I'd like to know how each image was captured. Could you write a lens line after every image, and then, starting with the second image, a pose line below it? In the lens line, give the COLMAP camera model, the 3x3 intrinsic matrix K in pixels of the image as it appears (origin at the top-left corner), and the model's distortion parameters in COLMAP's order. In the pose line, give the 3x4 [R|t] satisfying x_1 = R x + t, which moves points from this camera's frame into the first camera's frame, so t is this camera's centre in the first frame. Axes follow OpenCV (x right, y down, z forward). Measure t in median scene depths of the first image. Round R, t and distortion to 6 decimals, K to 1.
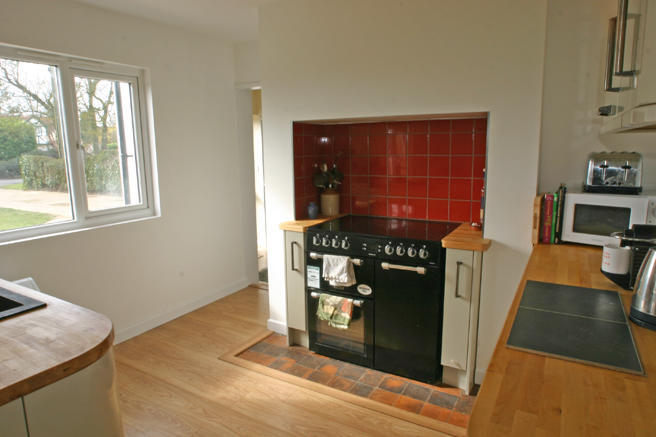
lens RADIAL K [[418.2, 0, 327.5], [0, 418.2, 216.1], [0, 0, 1]] dist [-0.001541, 0.000663]
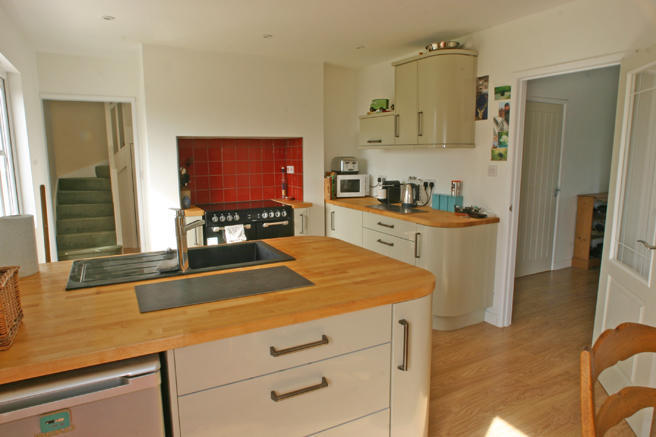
lens RADIAL K [[418.2, 0, 327.6], [0, 418.2, 218.2], [0, 0, 1]] dist [-0.001541, 0.000663]
pose [[0.522402, -0.124879, 0.843506, -1.161852], [0.133717, 0.988977, 0.063602, 0.018512], [-0.842150, 0.079565, 0.533341, -0.105812]]
